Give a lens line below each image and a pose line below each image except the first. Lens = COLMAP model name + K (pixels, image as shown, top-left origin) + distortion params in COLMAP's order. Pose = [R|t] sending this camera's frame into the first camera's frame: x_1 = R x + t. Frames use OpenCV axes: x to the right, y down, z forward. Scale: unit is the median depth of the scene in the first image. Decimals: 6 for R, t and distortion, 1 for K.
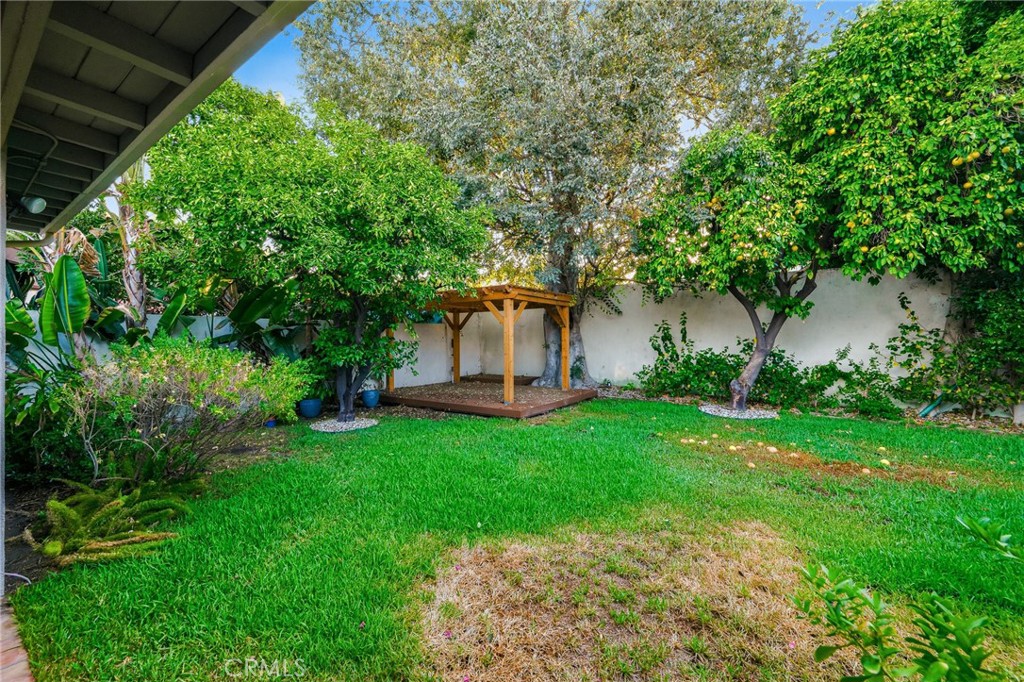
lens RADIAL K [[404.1, 0, 505.5], [0, 404.1, 339.0], [0, 0, 1]] dist [-0.001647, -0.000318]
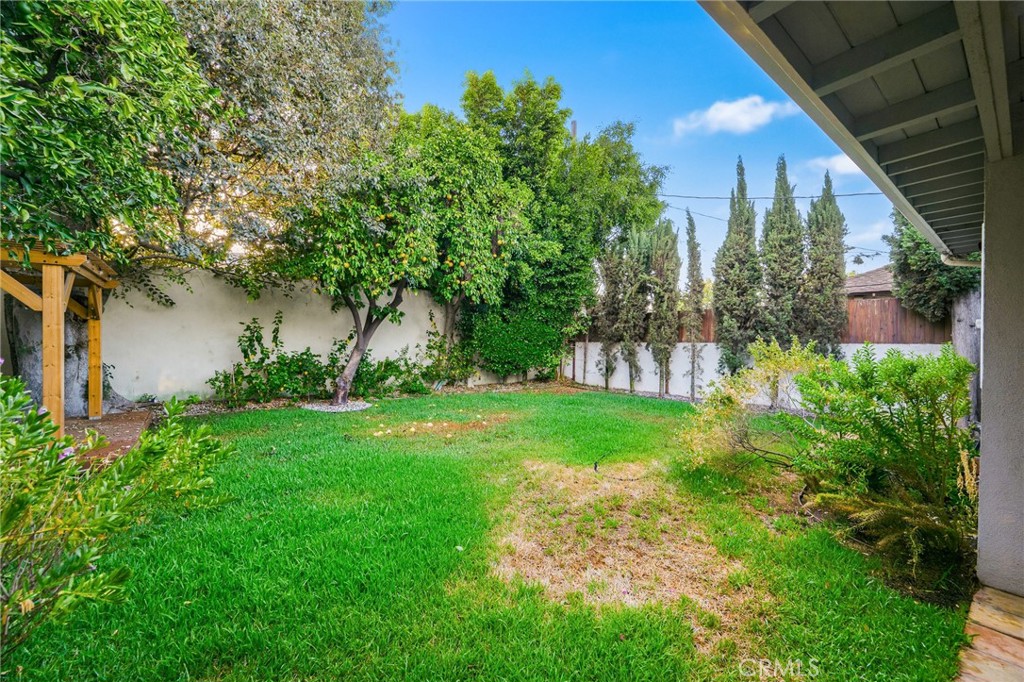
lens RADIAL K [[404.1, 0, 507.5], [0, 404.1, 340.2], [0, 0, 1]] dist [-0.001647, -0.000318]
pose [[0.291523, 0.004432, 0.956554, -0.350032], [-0.005853, 0.999979, -0.002850, 0.001550], [-0.956546, -0.004768, 0.291543, 0.255654]]
